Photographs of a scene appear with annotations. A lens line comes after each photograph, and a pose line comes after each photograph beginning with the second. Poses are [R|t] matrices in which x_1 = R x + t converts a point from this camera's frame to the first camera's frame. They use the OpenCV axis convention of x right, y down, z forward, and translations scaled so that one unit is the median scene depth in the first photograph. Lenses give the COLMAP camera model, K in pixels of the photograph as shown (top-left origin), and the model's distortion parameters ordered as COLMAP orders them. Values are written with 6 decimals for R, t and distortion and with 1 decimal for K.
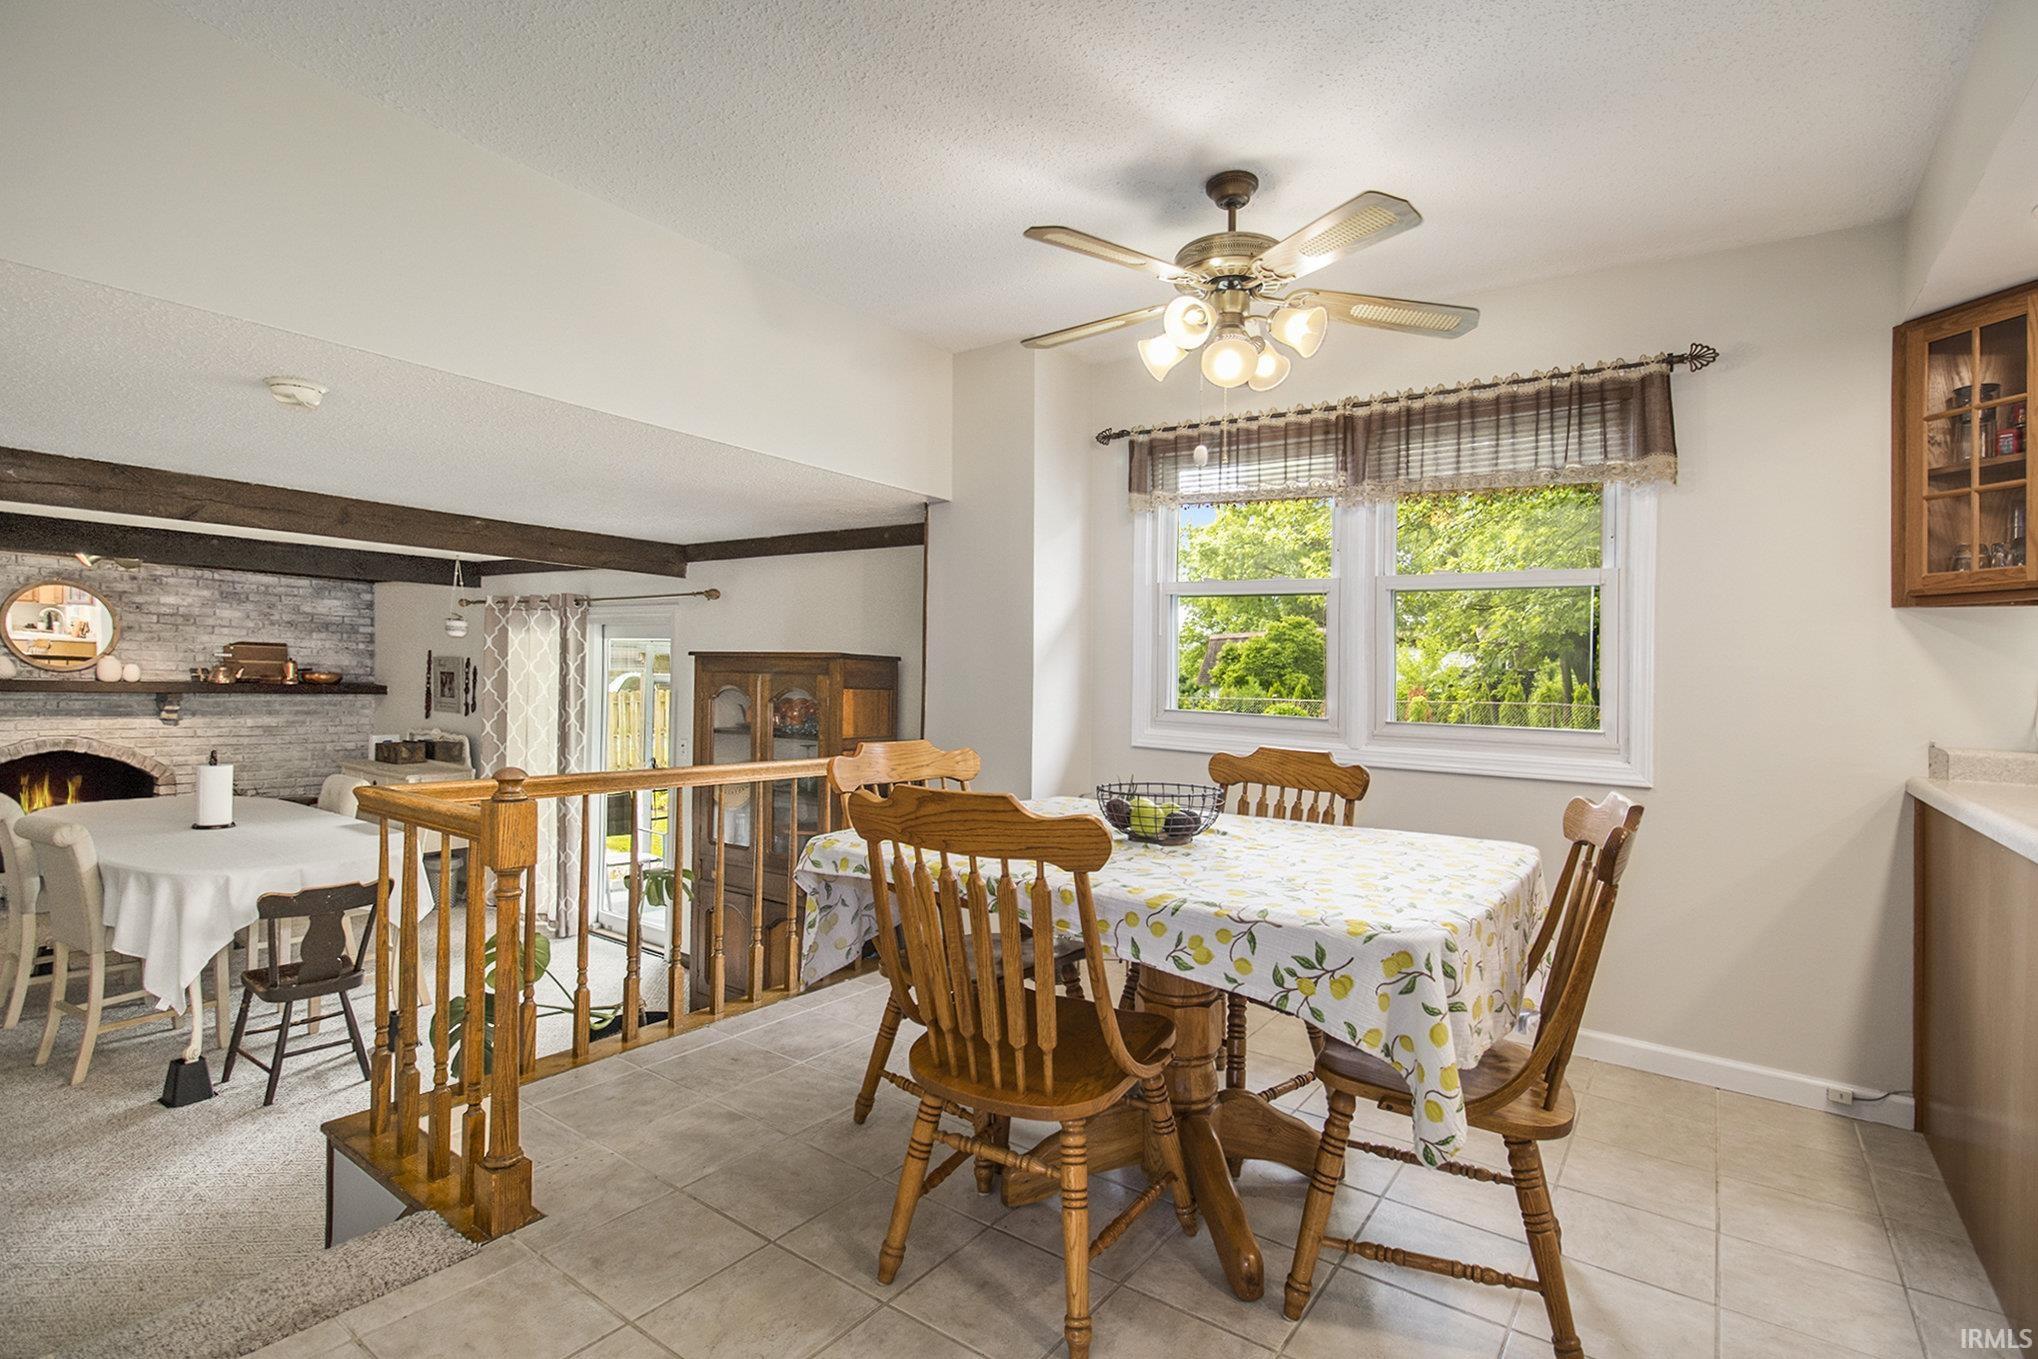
lens RADIAL K [[976.6, 0, 998.5], [0, 976.6, 668.0], [0, 0, 1]] dist [0.016845, -0.006372]
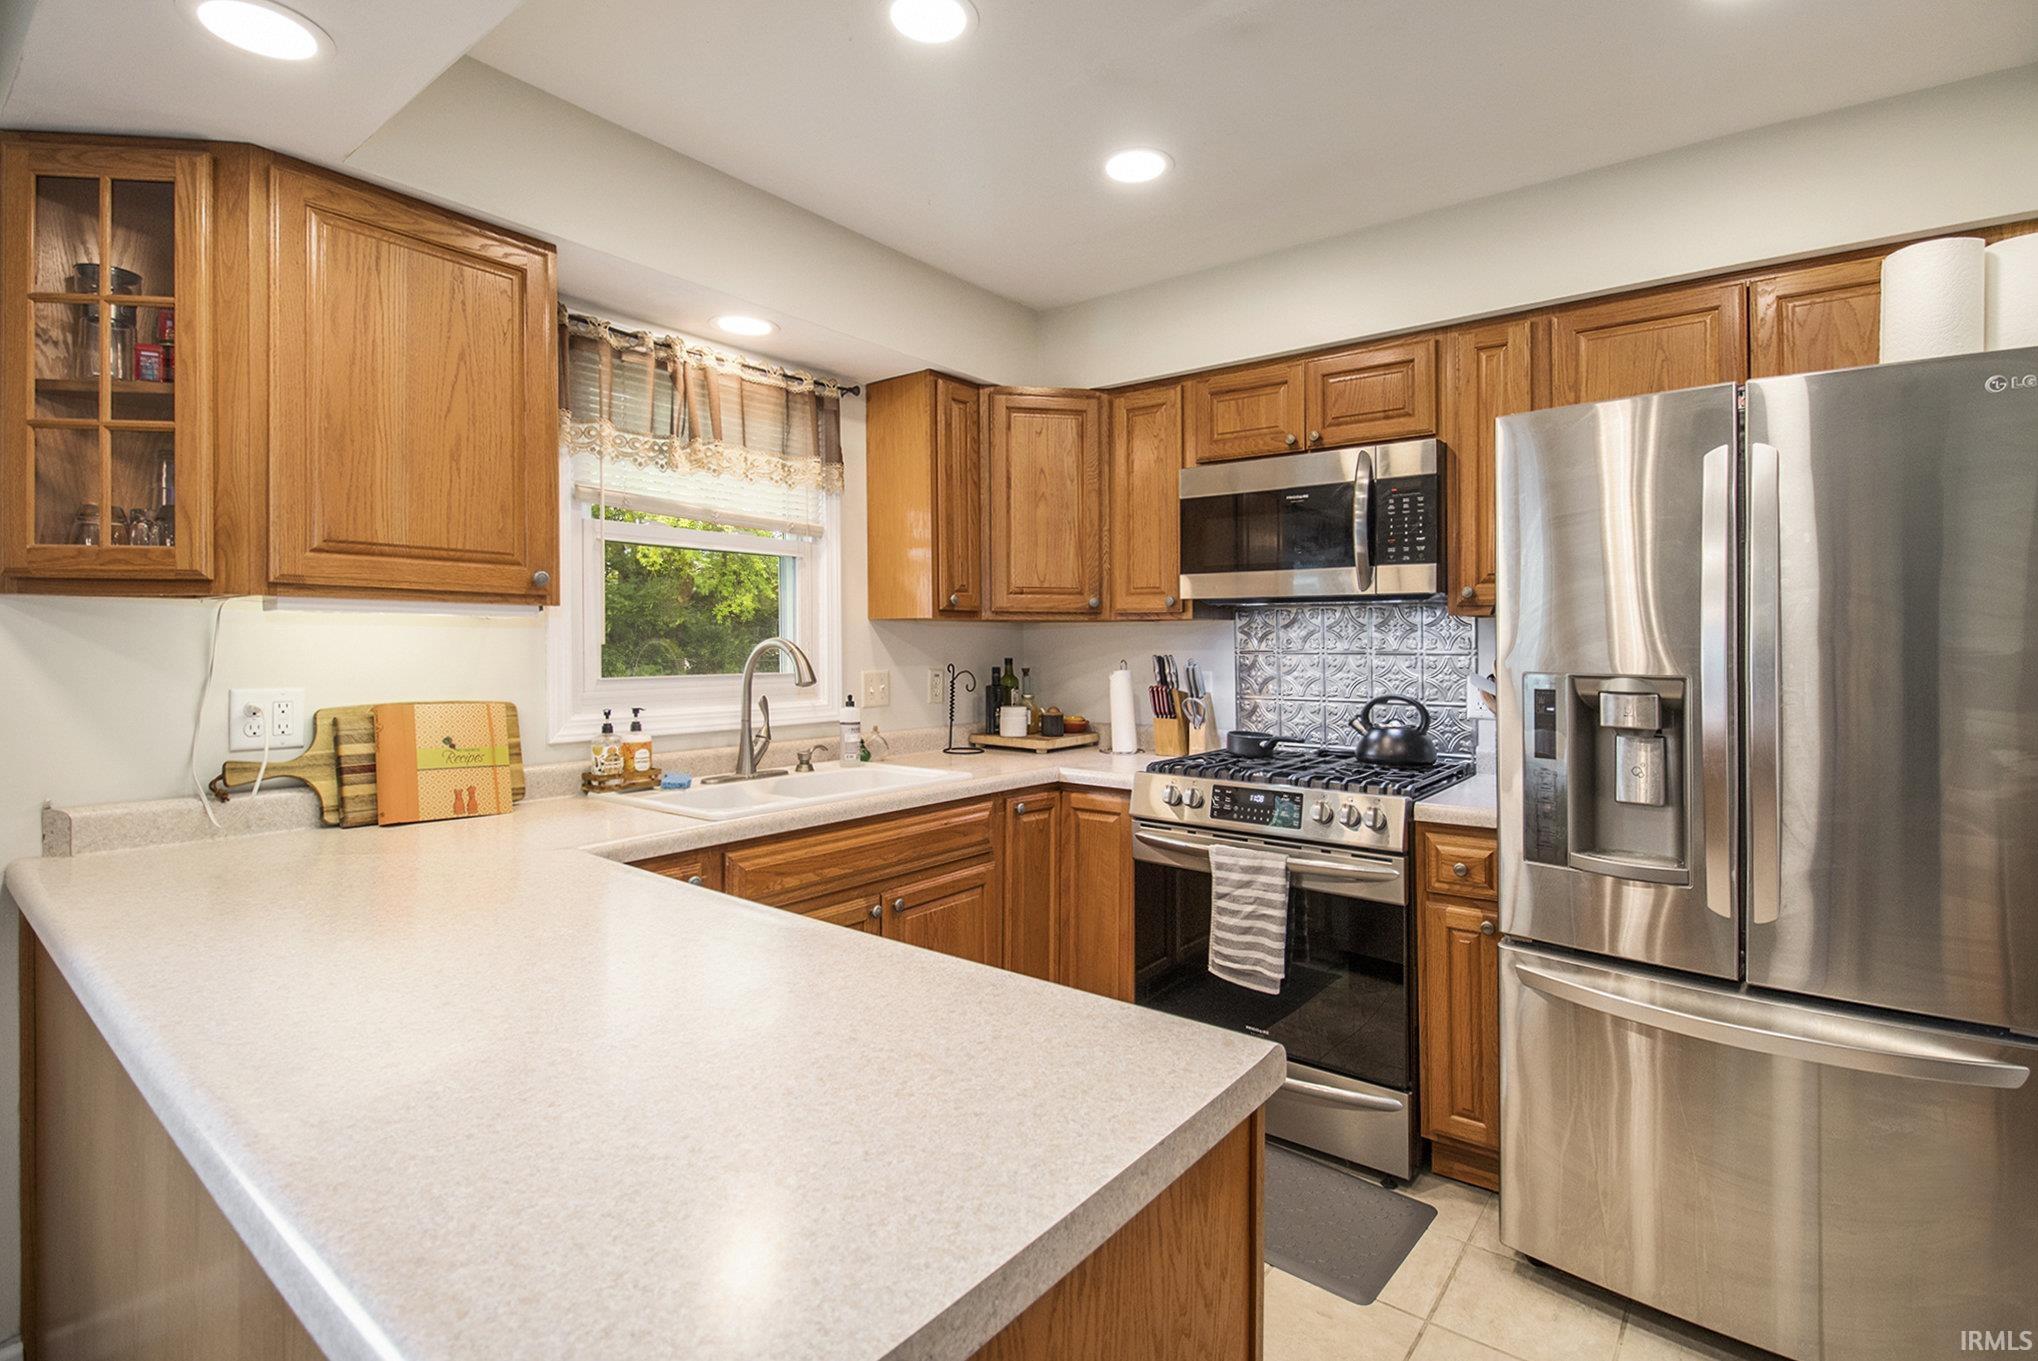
lens RADIAL K [[976.6, 0, 1034.7], [0, 976.6, 634.4], [0, 0, 1]] dist [0.016845, -0.006372]
pose [[0.068488, -0.016876, 0.997509, 0.362478], [-0.015962, 0.999710, 0.018009, -0.060420], [-0.997524, -0.017155, 0.068199, 0.324285]]
